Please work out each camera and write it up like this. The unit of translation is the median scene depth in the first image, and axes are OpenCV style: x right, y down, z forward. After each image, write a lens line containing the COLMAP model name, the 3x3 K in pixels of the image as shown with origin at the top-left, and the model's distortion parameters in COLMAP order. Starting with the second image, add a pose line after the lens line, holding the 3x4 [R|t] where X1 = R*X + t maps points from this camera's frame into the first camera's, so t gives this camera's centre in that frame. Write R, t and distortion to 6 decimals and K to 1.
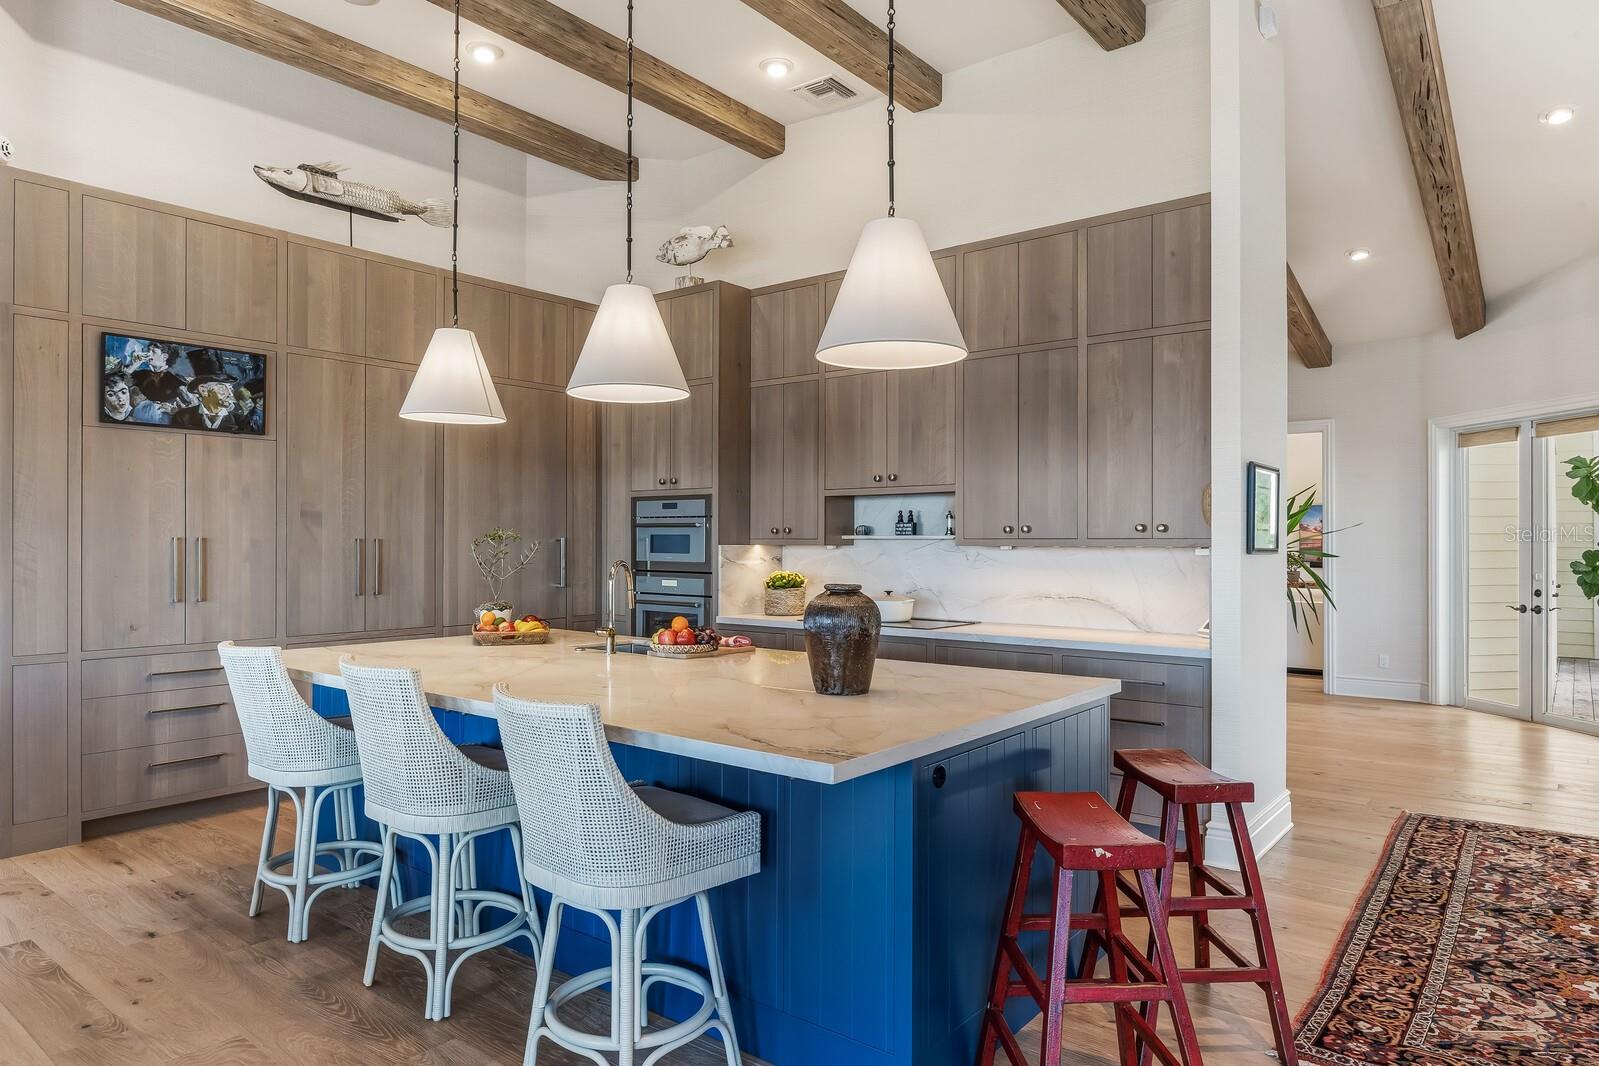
lens RADIAL K [[980.6, 0, 821.5], [0, 980.6, 536.0], [0, 0, 1]] dist [-0.018741, 0.012422]
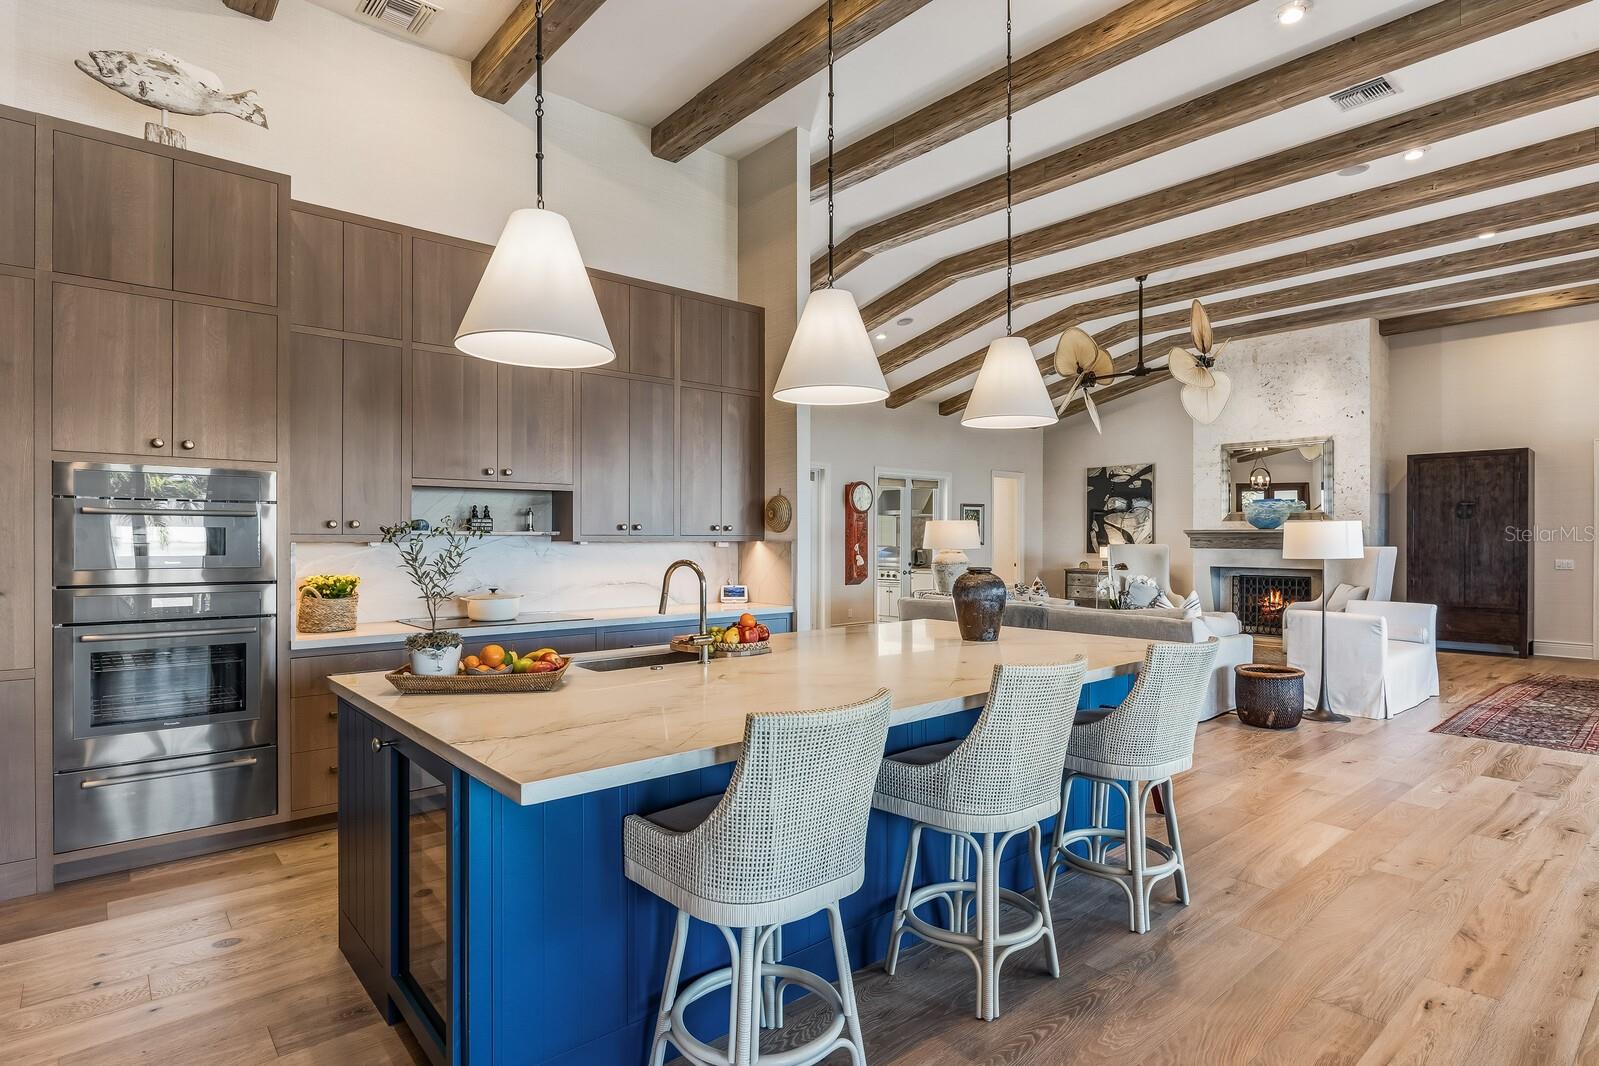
lens RADIAL K [[811.0, 0, 809.8], [0, 811.0, 540.8], [0, 0, 1]] dist [-0.008530, 0.000471]
pose [[0.193492, -0.003487, 0.981096, -0.719388], [-0.008638, 0.999949, 0.005258, 0.002009], [-0.981064, -0.009492, 0.193452, 0.589013]]
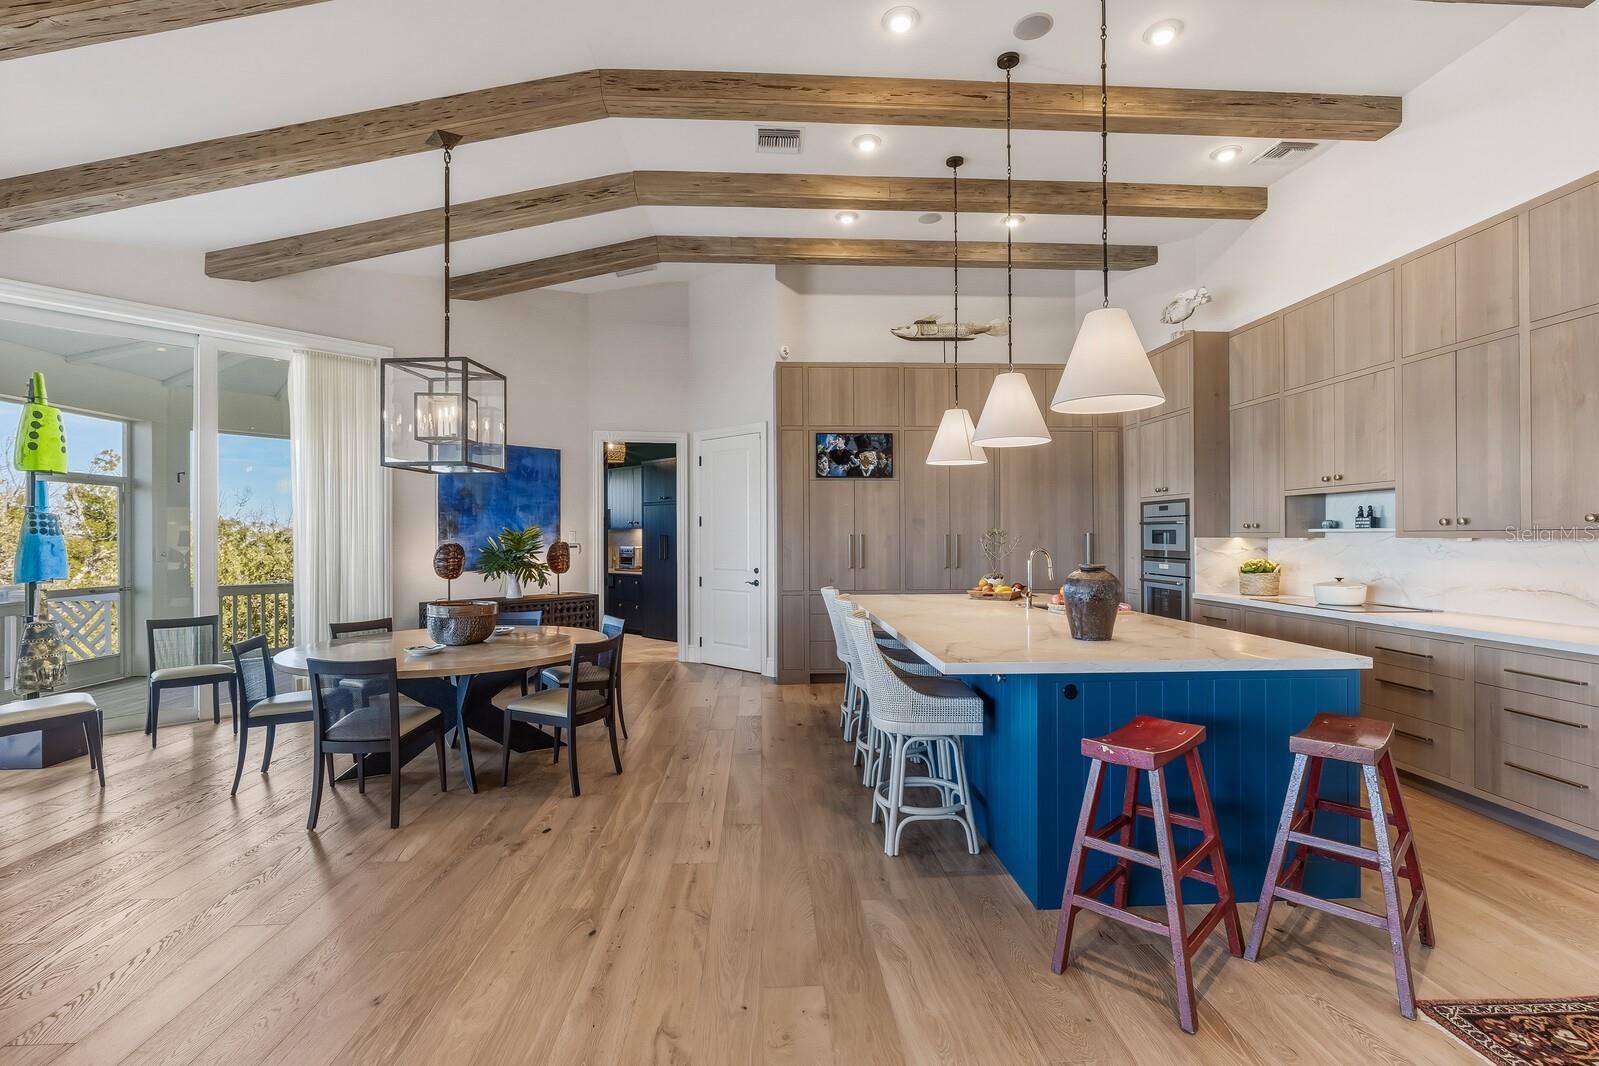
lens RADIAL K [[732.1, 0, 805.5], [0, 732.1, 528.2], [0, 0, 1]] dist [-0.001814, -0.000579]
pose [[0.662518, -0.012624, -0.748940, 0.319959], [0.008787, 0.999920, -0.009082, 0.001377], [0.748995, -0.000564, 0.662576, -0.020774]]
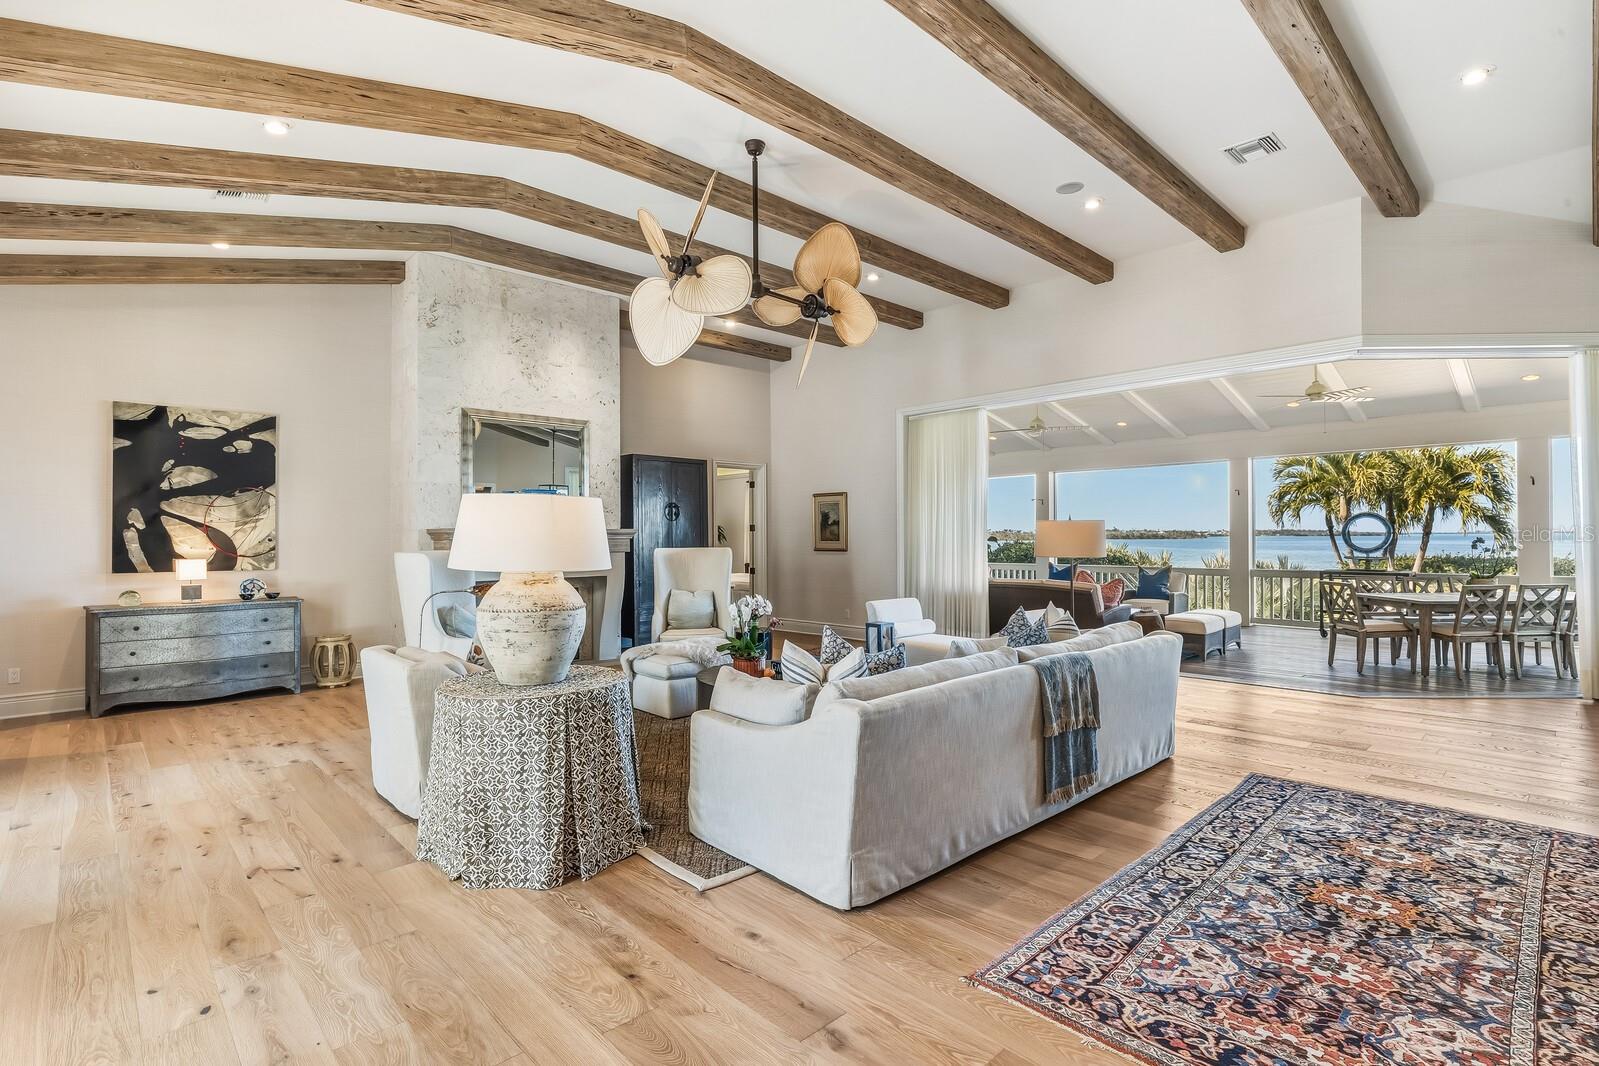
lens RADIAL K [[762.6, 0, 780.3], [0, 762.6, 532.0], [0, 0, 1]] dist [-0.010303, 0.000138]
pose [[-0.986401, 0.007866, 0.164169, 0.849827], [0.005318, 0.999859, -0.015954, 0.006676], [-0.164272, -0.014864, -0.986303, 1.261870]]
